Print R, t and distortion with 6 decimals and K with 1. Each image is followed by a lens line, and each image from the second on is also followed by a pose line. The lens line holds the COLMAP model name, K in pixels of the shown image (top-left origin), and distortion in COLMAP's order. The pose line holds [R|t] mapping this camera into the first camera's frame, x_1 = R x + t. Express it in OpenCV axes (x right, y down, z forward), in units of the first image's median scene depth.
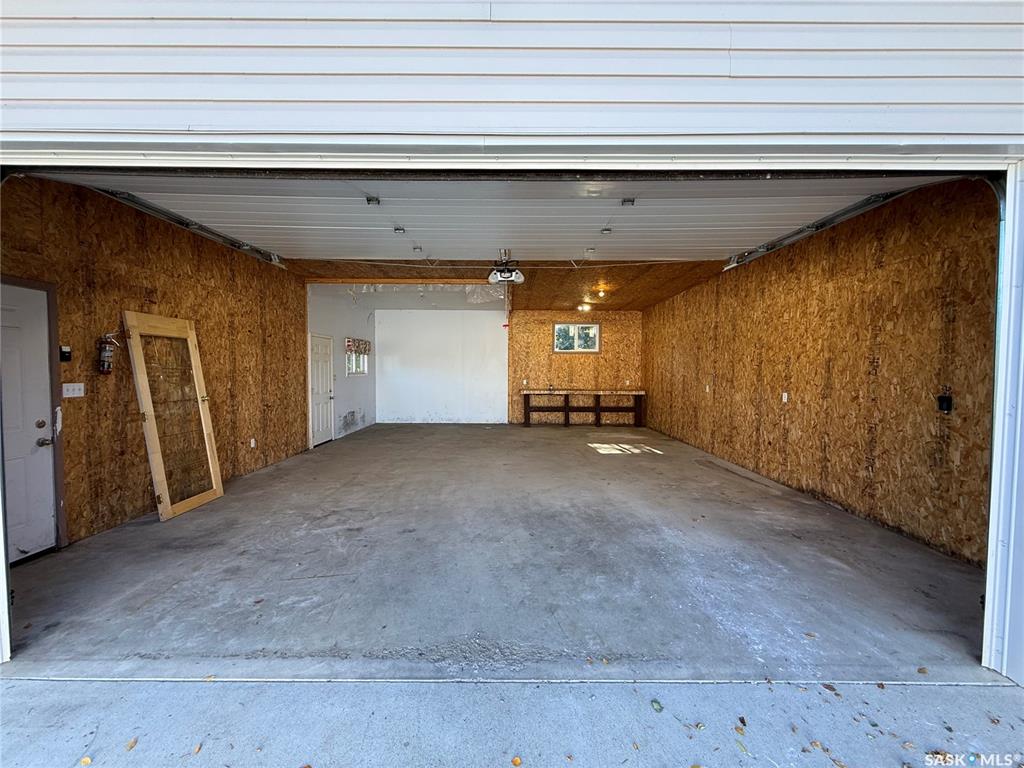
lens RADIAL K [[410.0, 0, 511.7], [0, 410.0, 384.5], [0, 0, 1]] dist [0.000367, 0.000088]
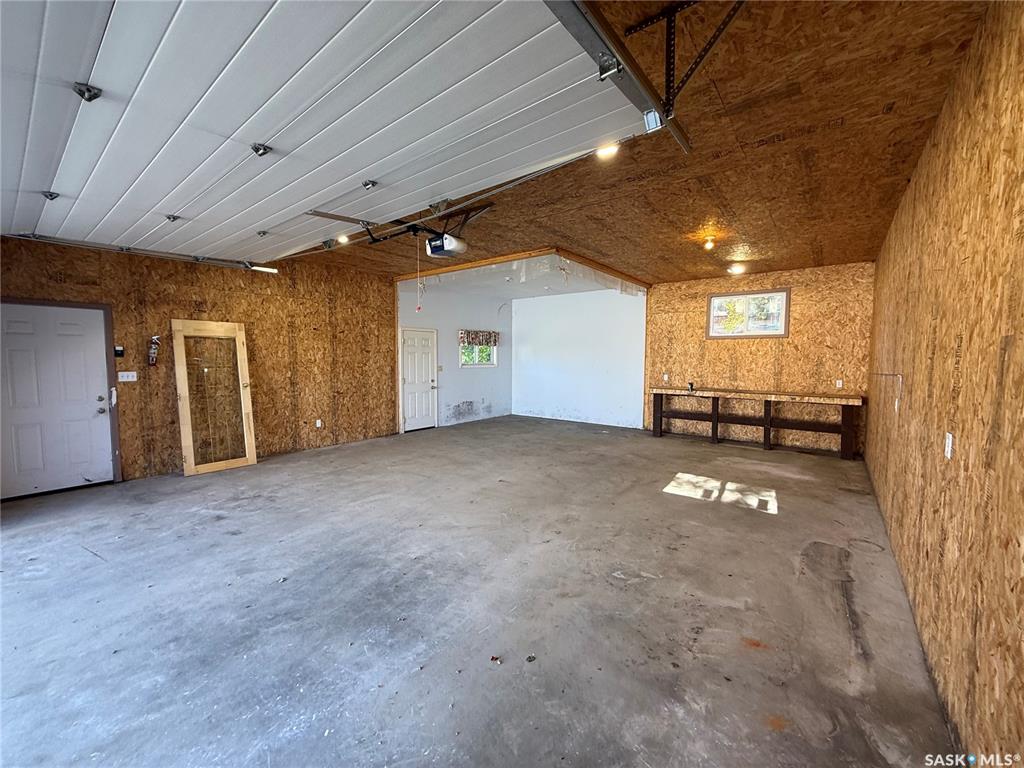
lens RADIAL K [[410.0, 0, 512.2], [0, 410.0, 382.4], [0, 0, 1]] dist [0.000367, 0.000088]
pose [[0.780582, 0.037534, -0.623925, 0.728470], [-0.024187, 0.999262, 0.029853, -0.033404], [0.624585, -0.008212, 0.780914, 0.573346]]
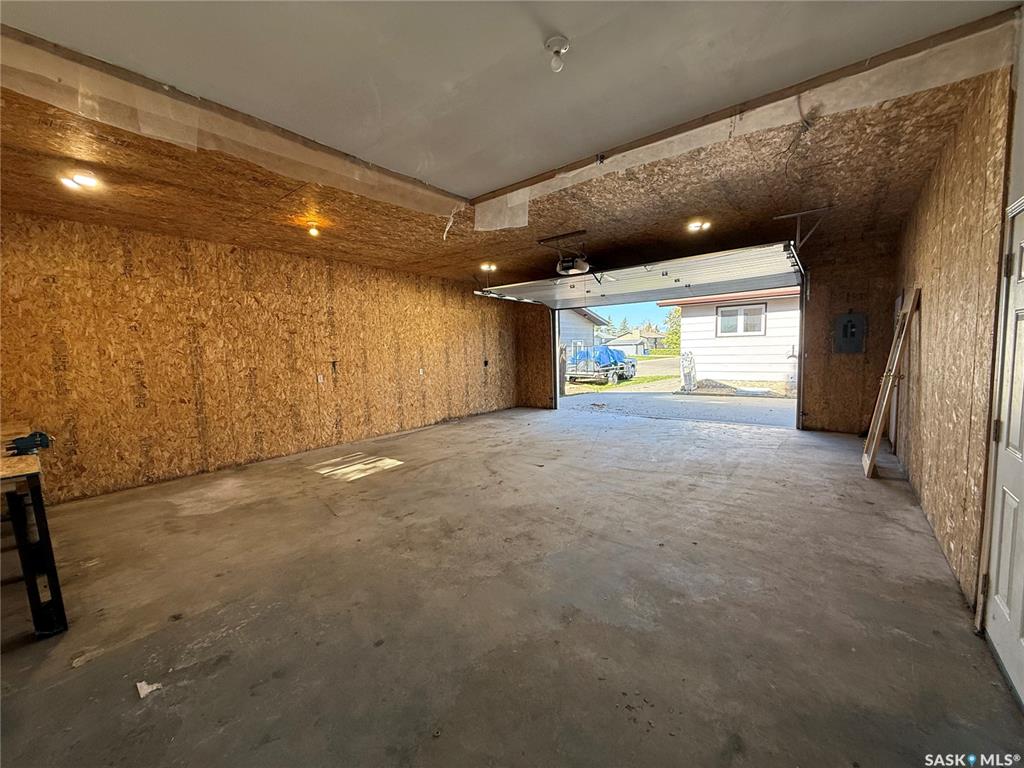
lens RADIAL K [[410.0, 0, 513.8], [0, 410.0, 384.8], [0, 0, 1]] dist [0.000367, 0.000088]
pose [[-0.778645, -0.034140, 0.626535, -0.745016], [0.050384, 0.991893, 0.116665, -0.105268], [-0.625438, 0.122408, -0.770612, 2.479043]]
